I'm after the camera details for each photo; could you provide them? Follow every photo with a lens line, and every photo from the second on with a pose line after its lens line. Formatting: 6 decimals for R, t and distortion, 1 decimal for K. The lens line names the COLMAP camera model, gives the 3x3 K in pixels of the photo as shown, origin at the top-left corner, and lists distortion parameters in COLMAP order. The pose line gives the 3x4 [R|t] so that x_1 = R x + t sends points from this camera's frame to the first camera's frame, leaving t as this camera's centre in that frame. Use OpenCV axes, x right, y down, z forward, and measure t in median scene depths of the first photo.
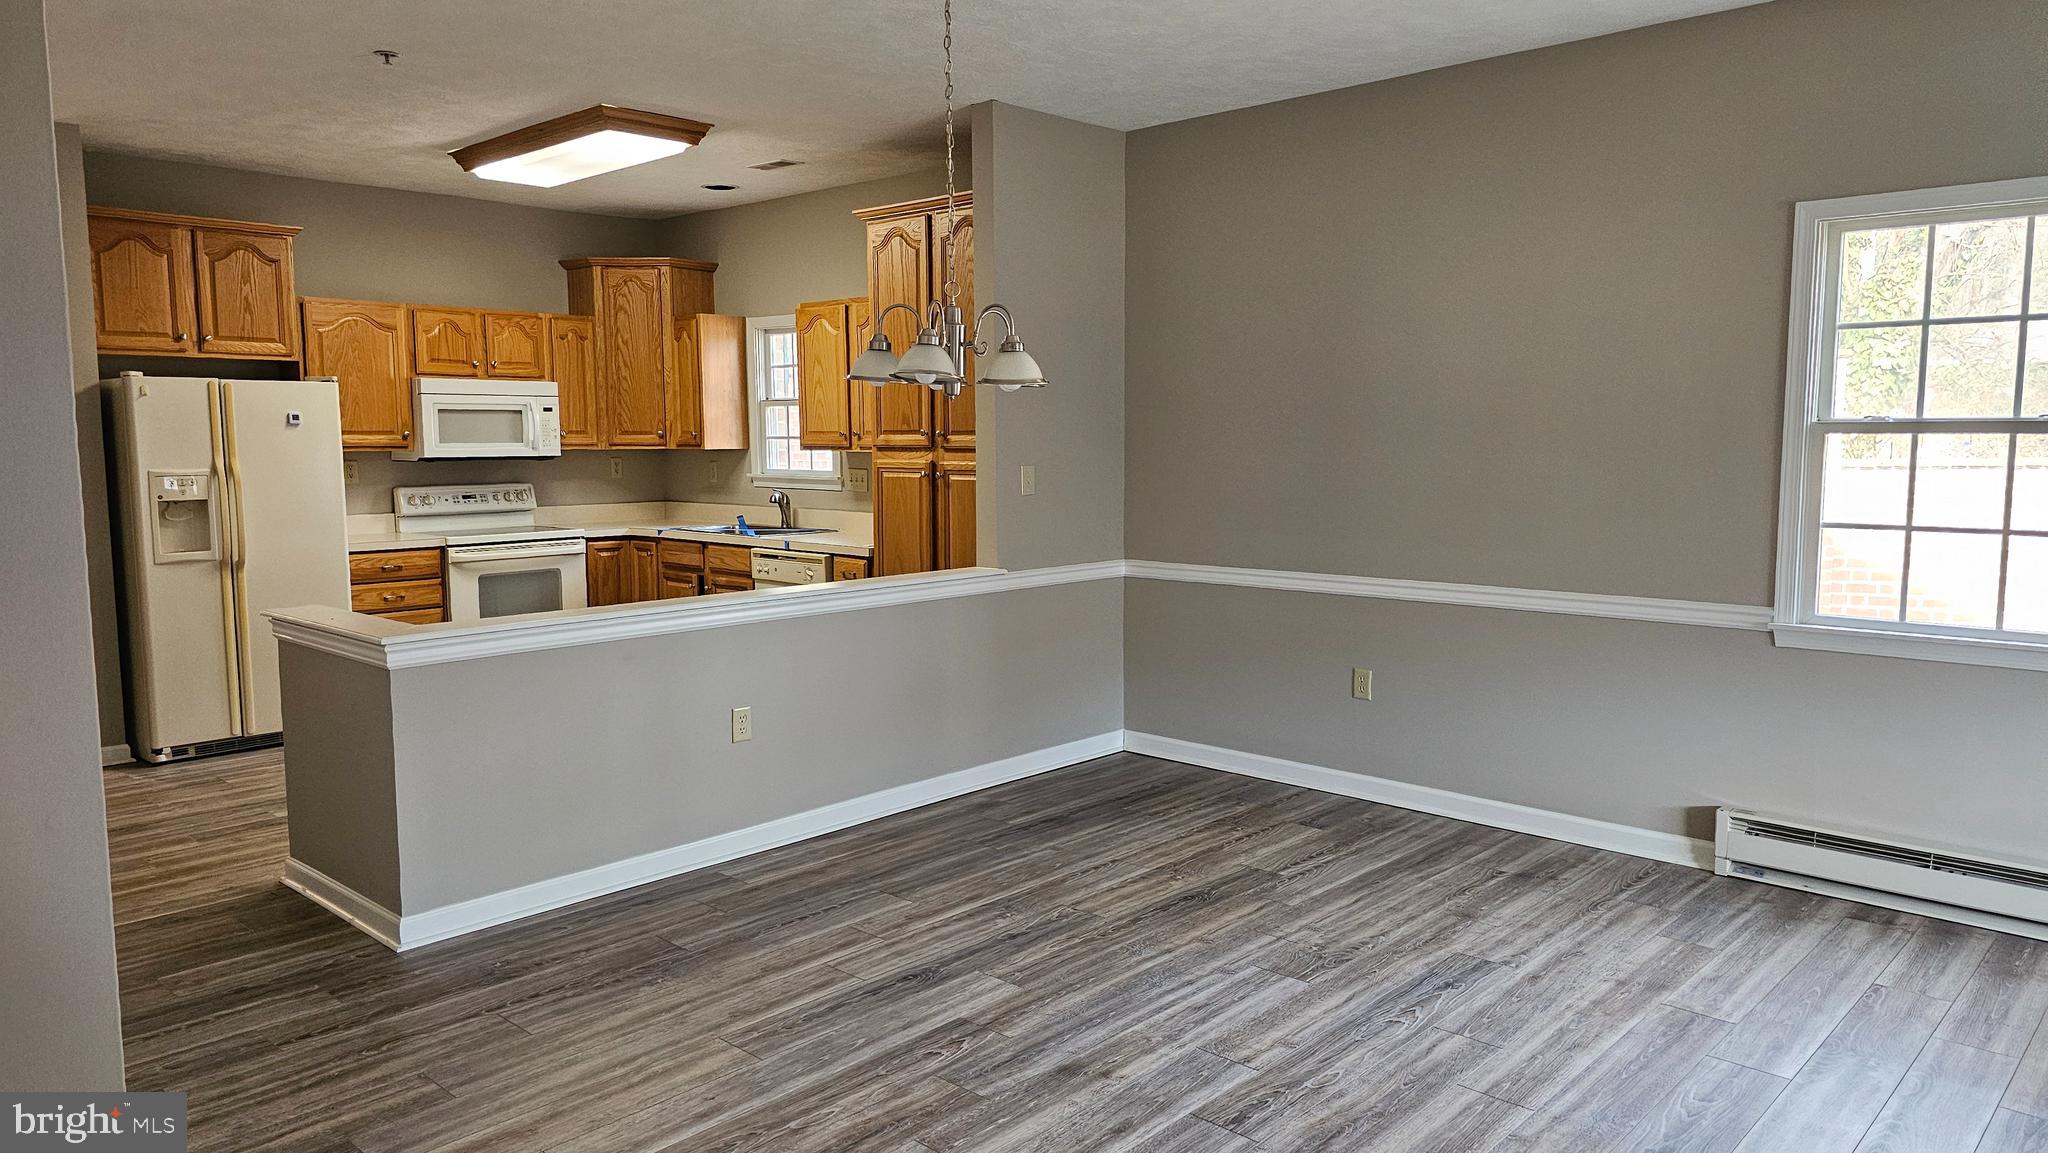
lens RADIAL K [[1363.9, 0, 1034.3], [0, 1363.9, 572.0], [0, 0, 1]] dist [0.060519, -0.054160]
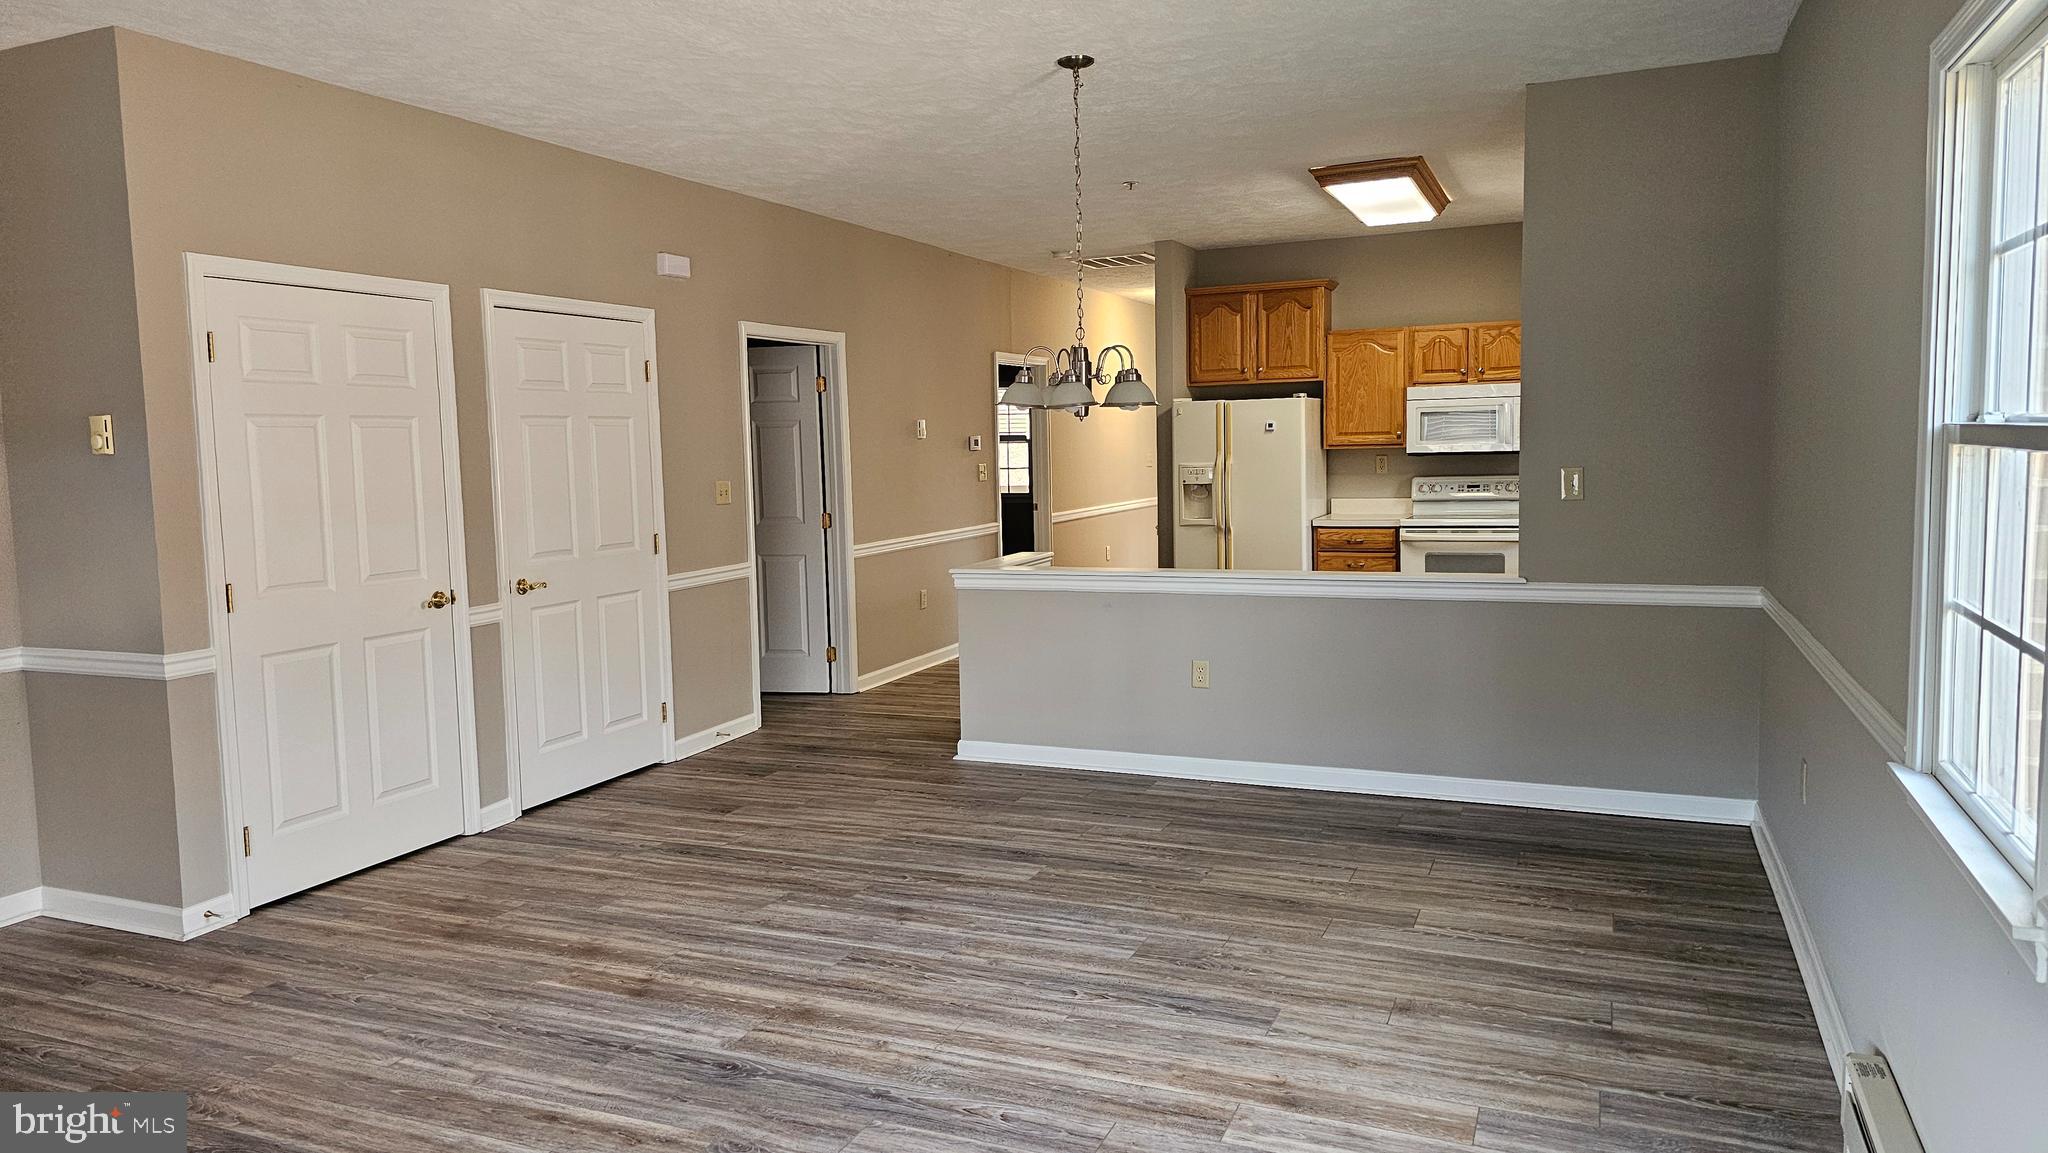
lens RADIAL K [[1363.9, 0, 996.8], [0, 1363.9, 540.8], [0, 0, 1]] dist [0.060519, -0.054160]
pose [[0.329676, 0.065865, -0.941794, 0.698763], [-0.073807, 0.996308, 0.043841, -0.039367], [0.941205, 0.055058, 0.333321, 0.319908]]
